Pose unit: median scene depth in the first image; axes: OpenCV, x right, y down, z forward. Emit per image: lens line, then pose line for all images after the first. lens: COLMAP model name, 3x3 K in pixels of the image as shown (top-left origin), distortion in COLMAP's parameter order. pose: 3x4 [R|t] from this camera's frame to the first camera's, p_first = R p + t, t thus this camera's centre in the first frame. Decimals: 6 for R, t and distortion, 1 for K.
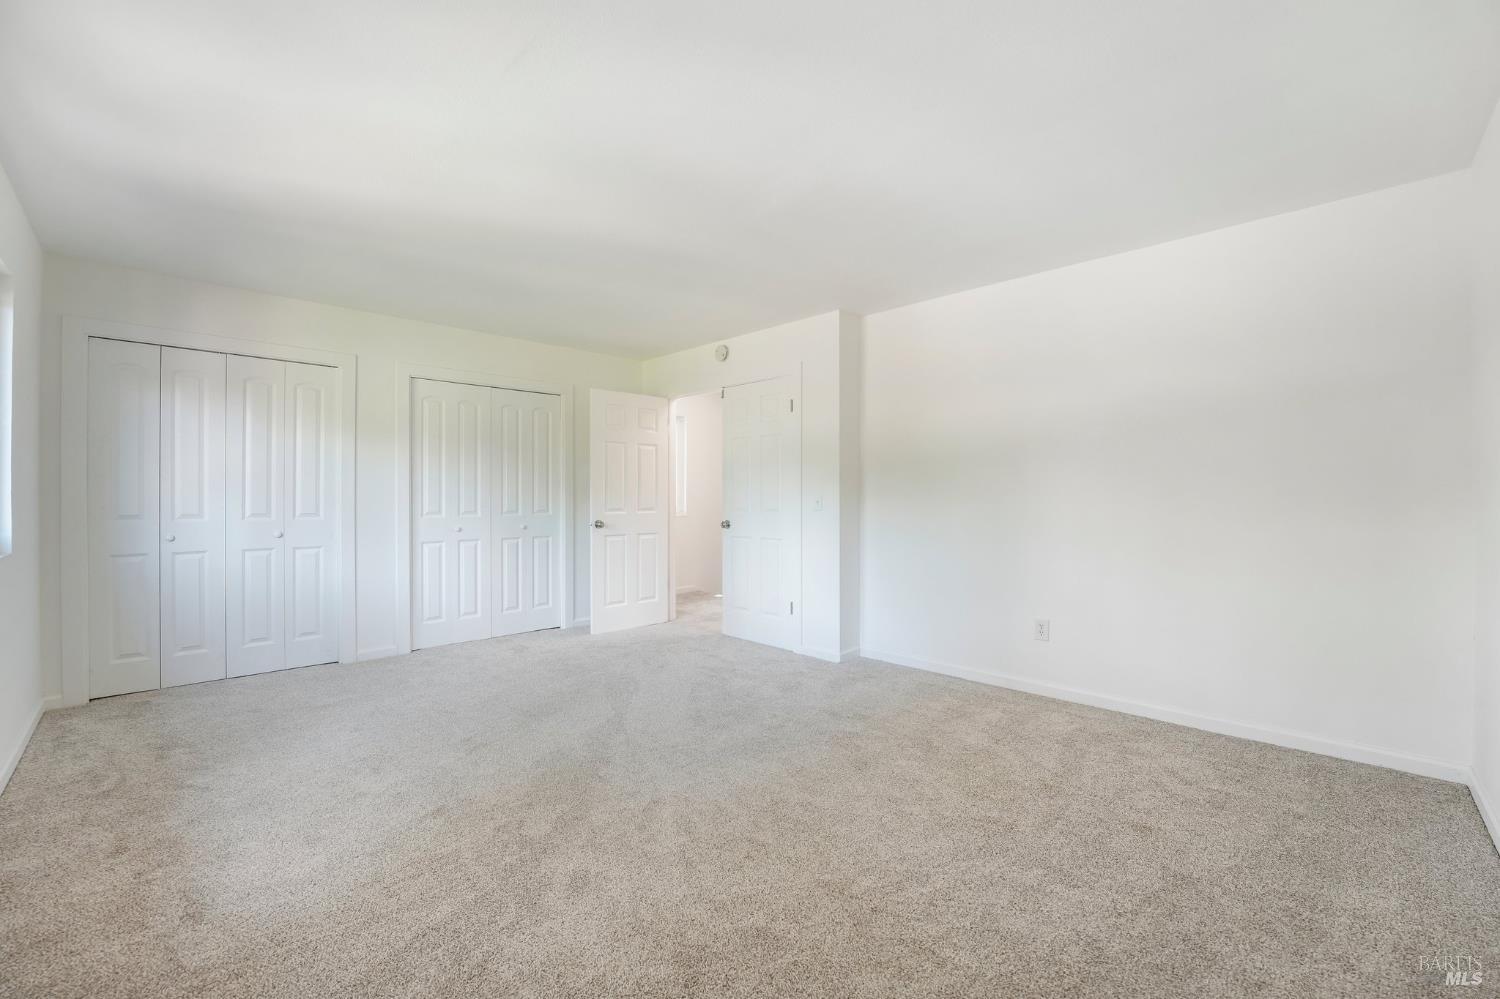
lens RADIAL K [[612.3, 0, 743.0], [0, 612.3, 500.9], [0, 0, 1]] dist [-0.014887, -0.000593]
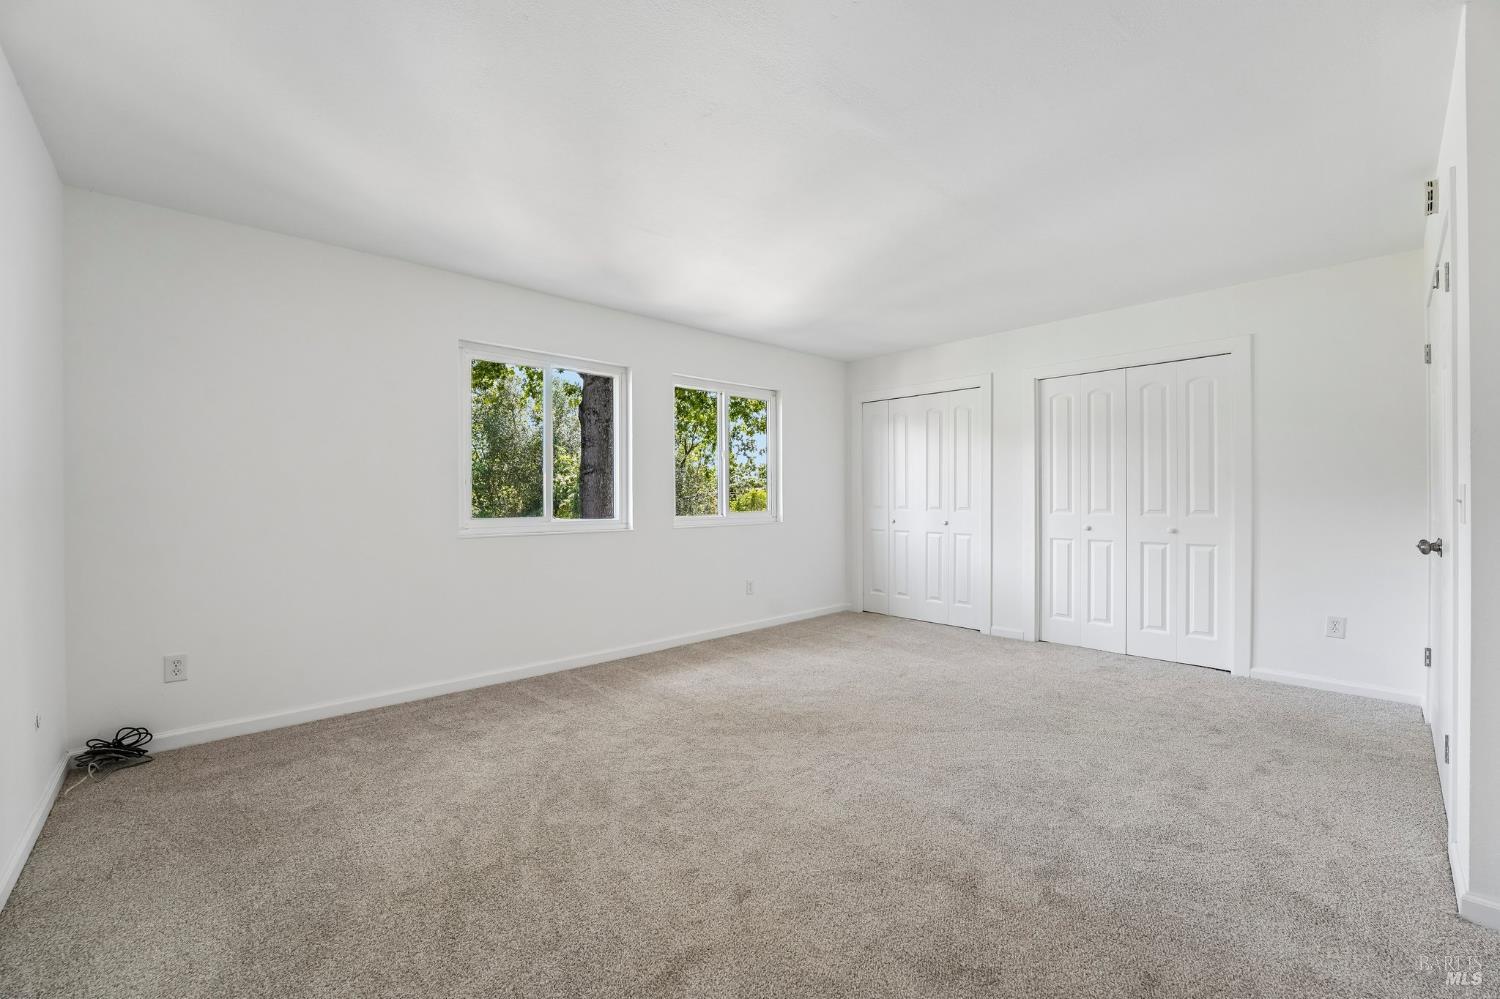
lens RADIAL K [[612.3, 0, 740.7], [0, 612.3, 496.0], [0, 0, 1]] dist [-0.014887, -0.000593]
pose [[-0.032401, -0.000013, -0.999475, 0.515928], [-0.002503, 0.999997, 0.000068, -0.001825], [0.999472, 0.002504, -0.032401, 0.514988]]
